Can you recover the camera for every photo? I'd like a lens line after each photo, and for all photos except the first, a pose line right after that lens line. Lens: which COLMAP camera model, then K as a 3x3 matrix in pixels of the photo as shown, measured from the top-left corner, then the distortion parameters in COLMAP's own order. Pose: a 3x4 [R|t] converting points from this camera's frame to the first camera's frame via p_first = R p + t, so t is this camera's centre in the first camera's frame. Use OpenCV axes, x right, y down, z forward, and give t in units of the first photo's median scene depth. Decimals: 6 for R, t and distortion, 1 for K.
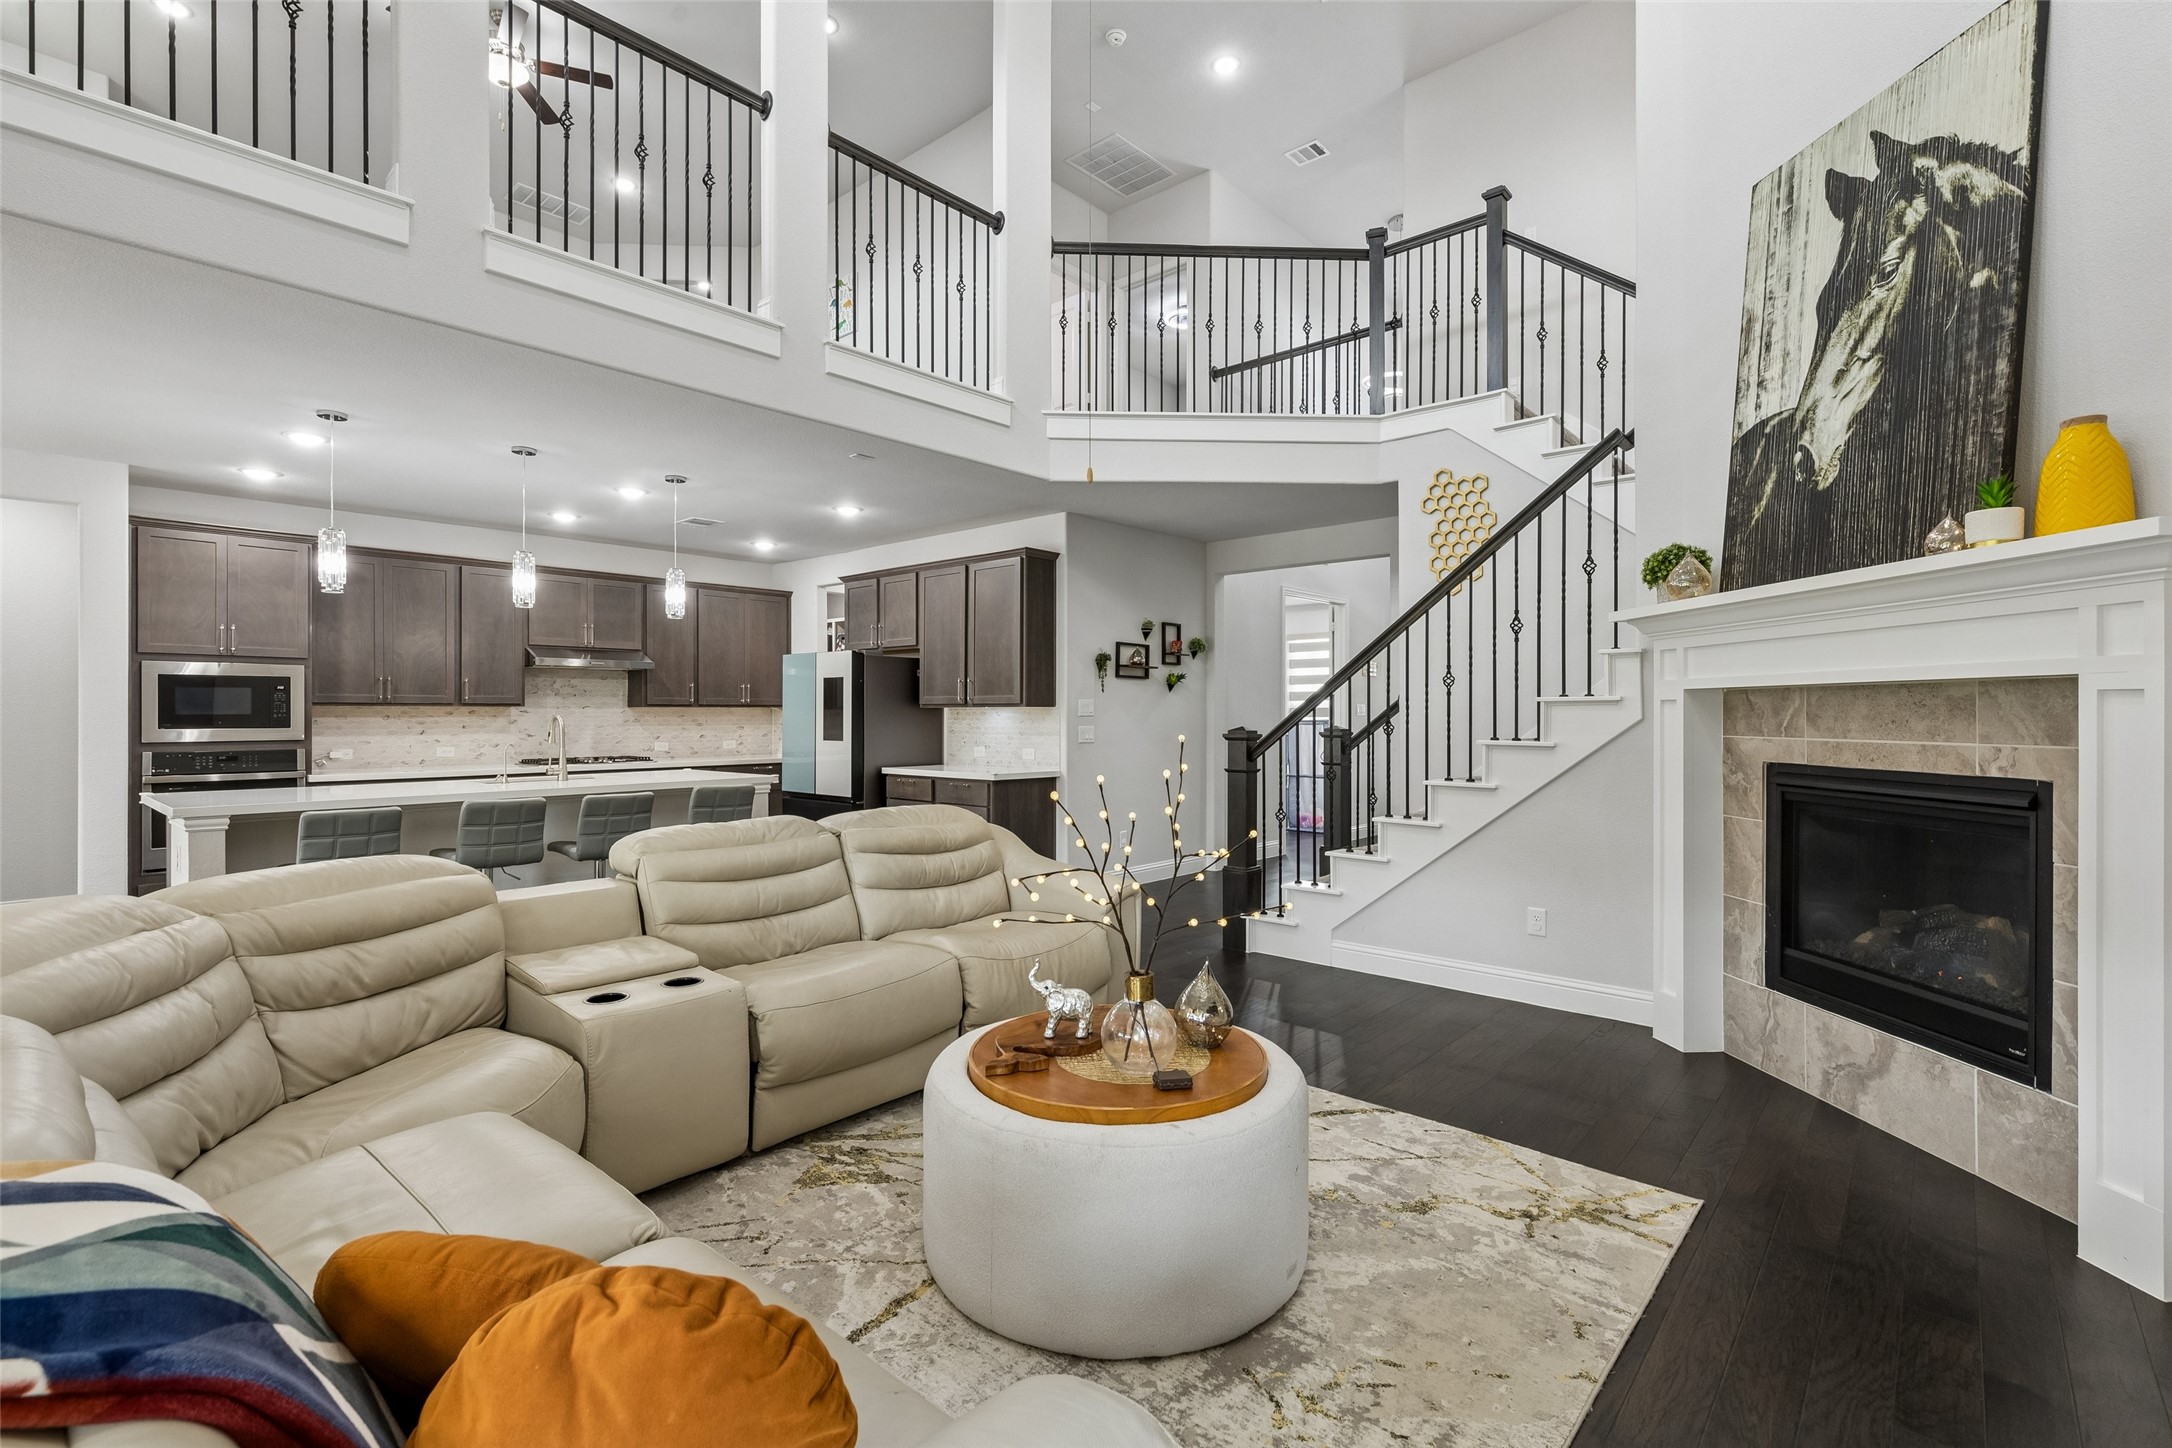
lens RADIAL K [[982.3, 0, 1079.5], [0, 982.3, 710.0], [0, 0, 1]] dist [0.007246, -0.000740]
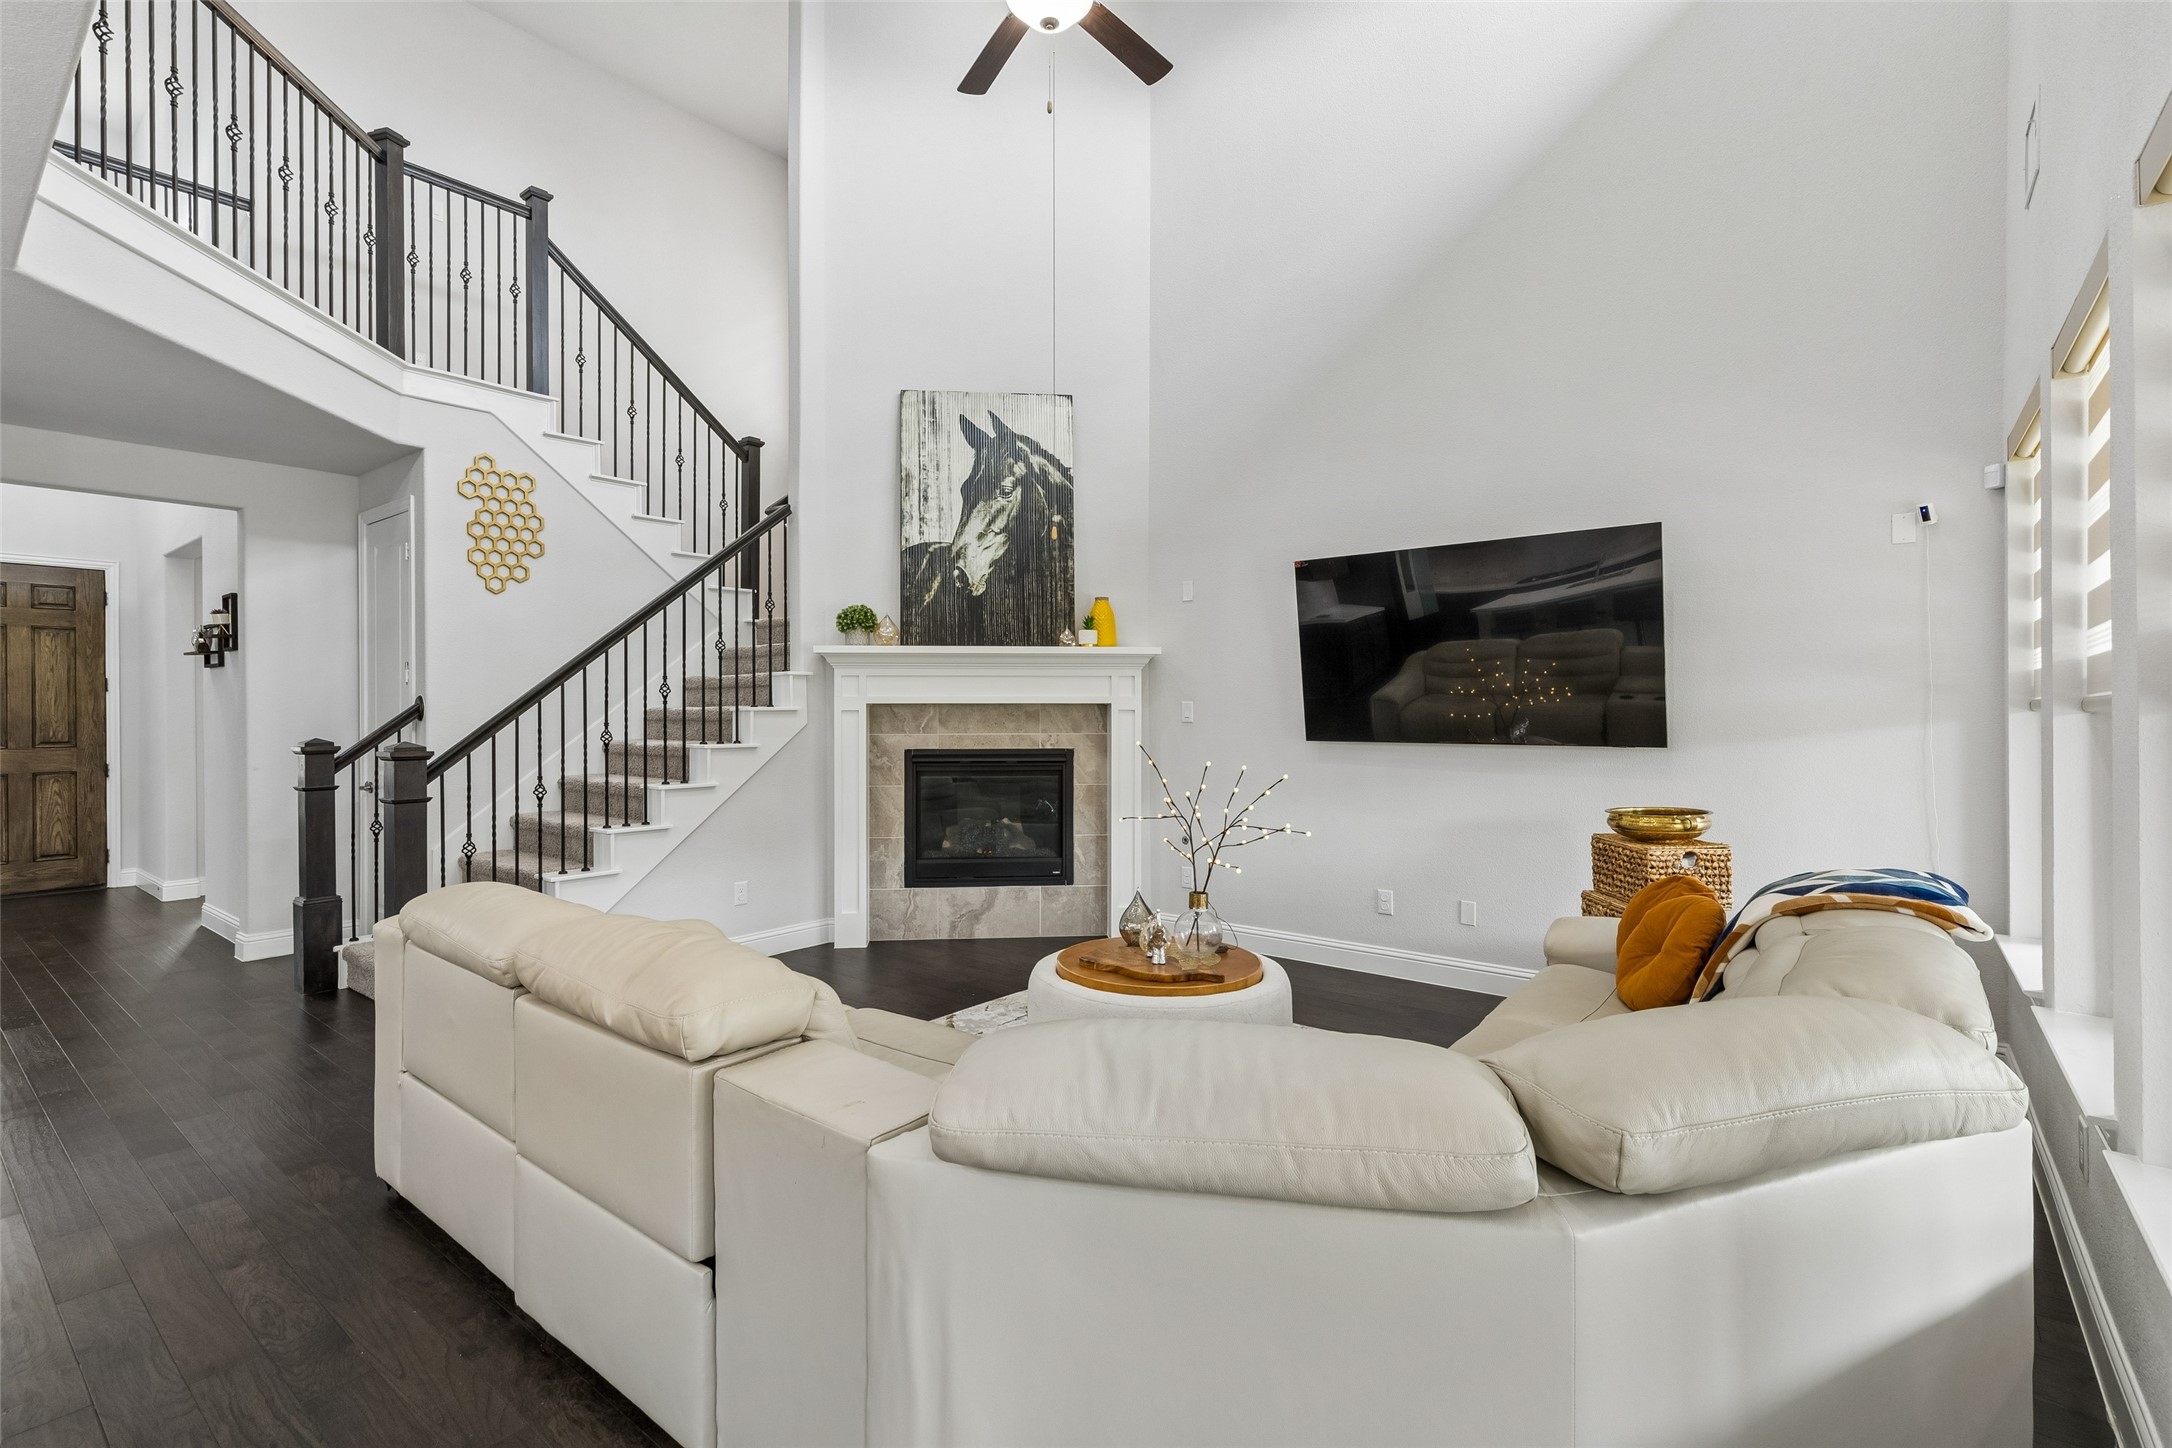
lens RADIAL K [[998.4, 0, 1080.0], [0, 998.4, 710.6], [0, 0, 1]] dist [0.003238, 0.000187]
pose [[-0.055220, -0.004233, 0.998465, -0.976831], [-0.002115, 0.999989, 0.004122, -0.018705], [-0.998472, -0.001884, -0.055228, 0.817834]]
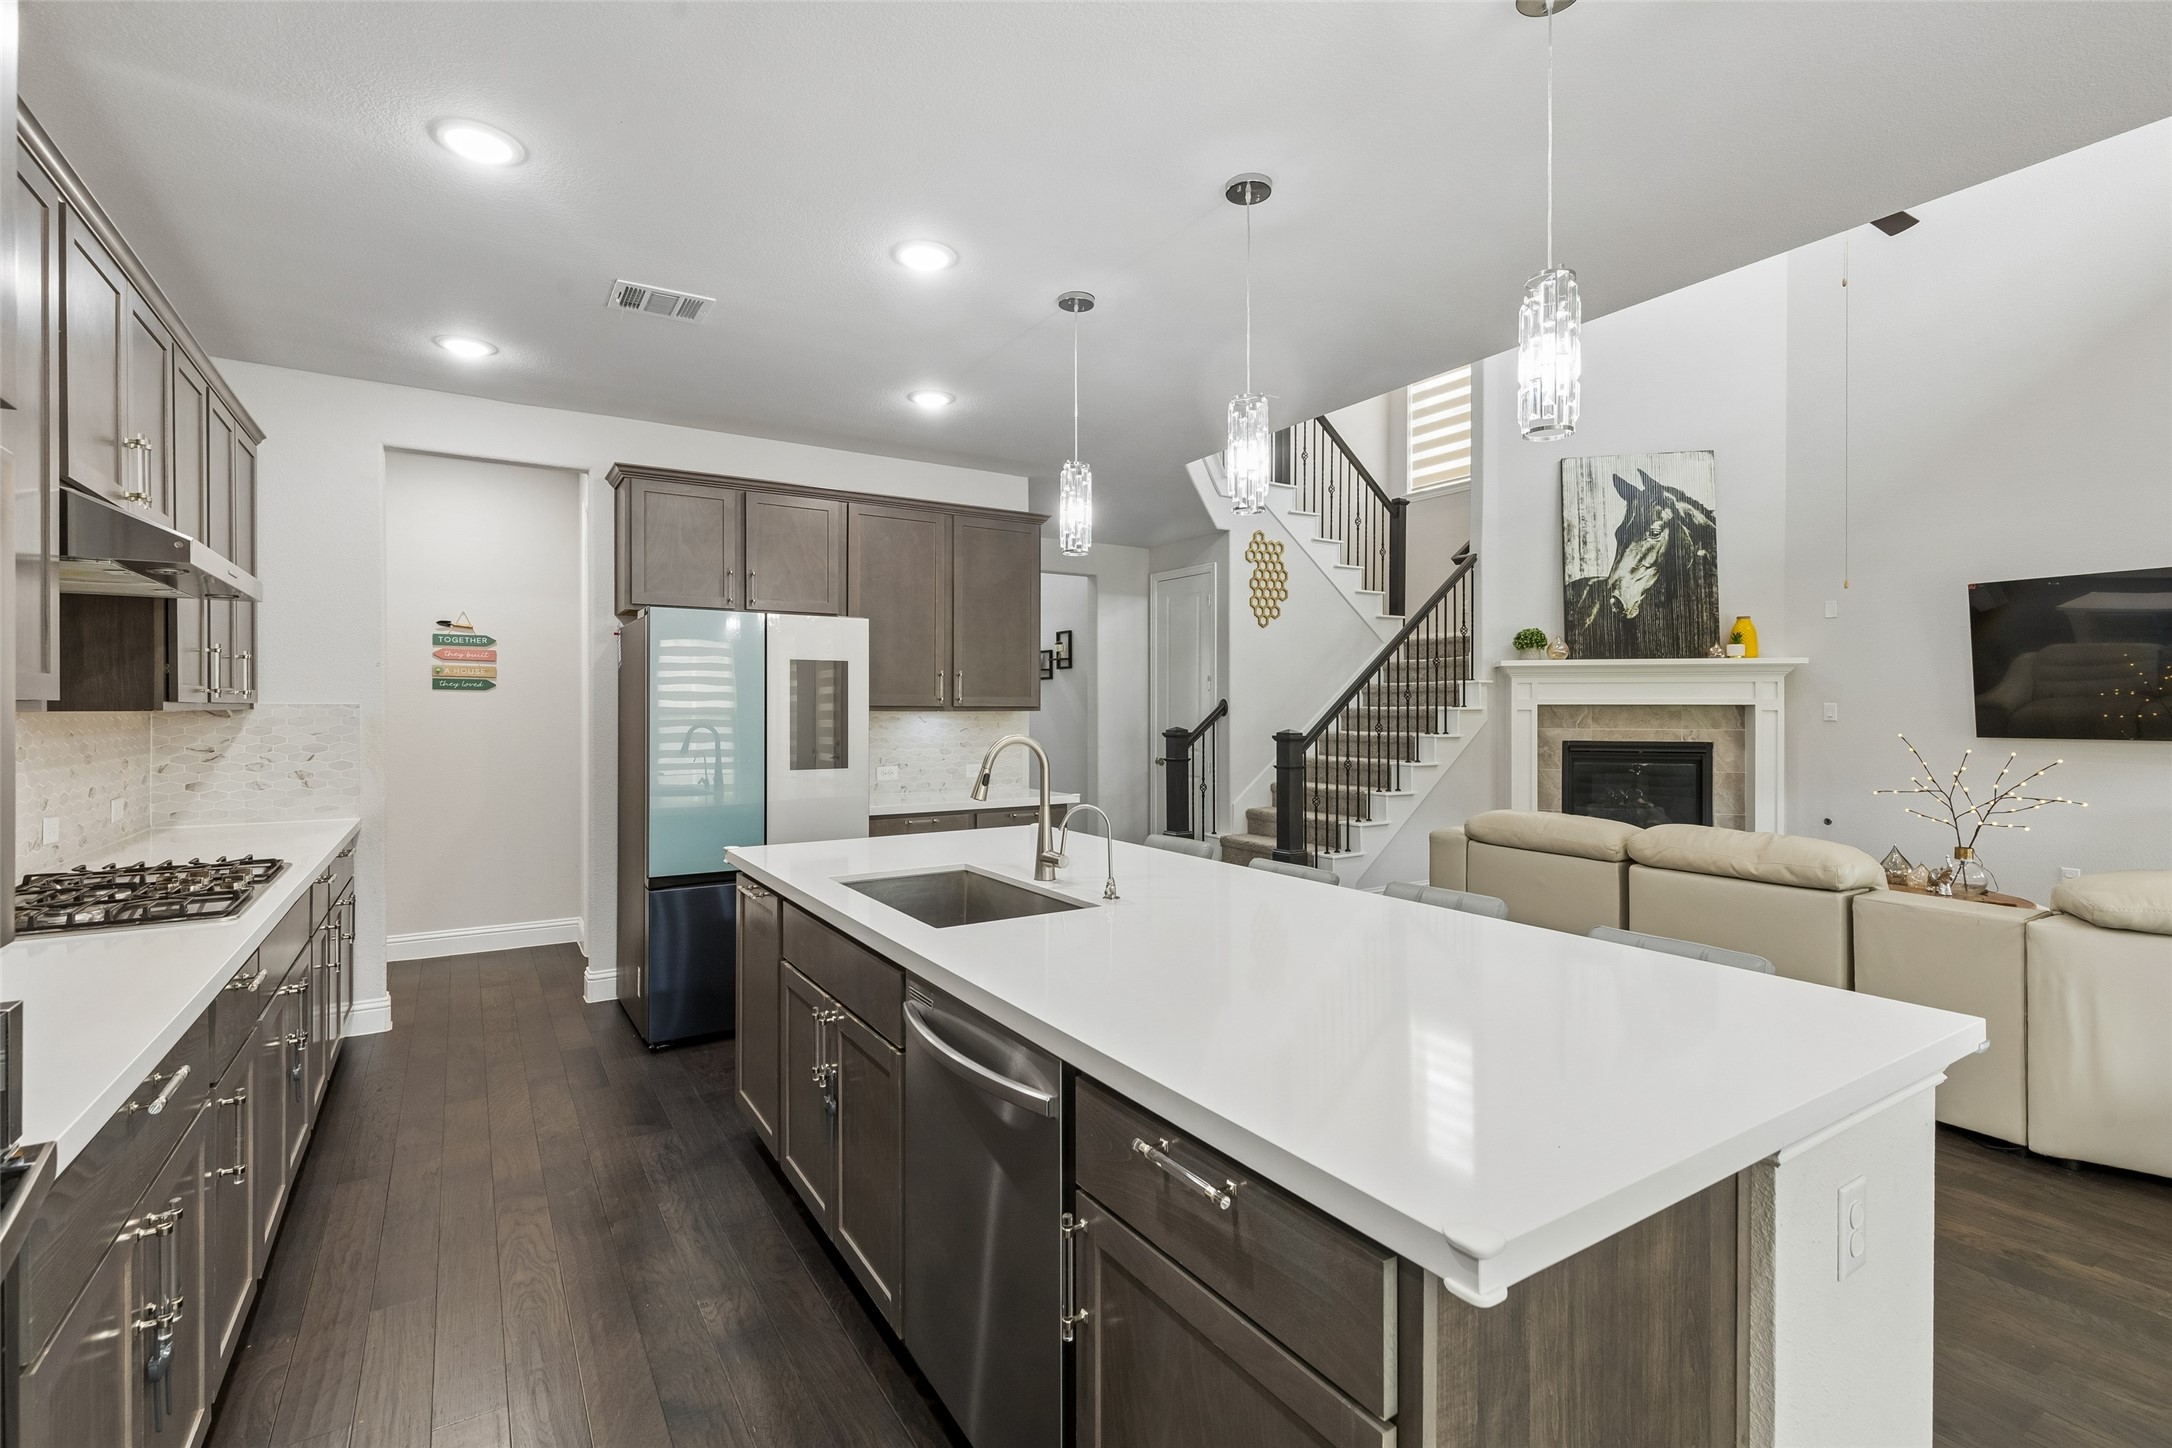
lens RADIAL K [[982.3, 0, 1079.5], [0, 982.3, 710.0], [0, 0, 1]] dist [0.007246, -0.000740]
pose [[0.277303, -0.002162, 0.960780, -1.588281], [-0.004921, 0.999981, 0.003670, -0.013989], [-0.960770, -0.005746, 0.277287, 1.425115]]
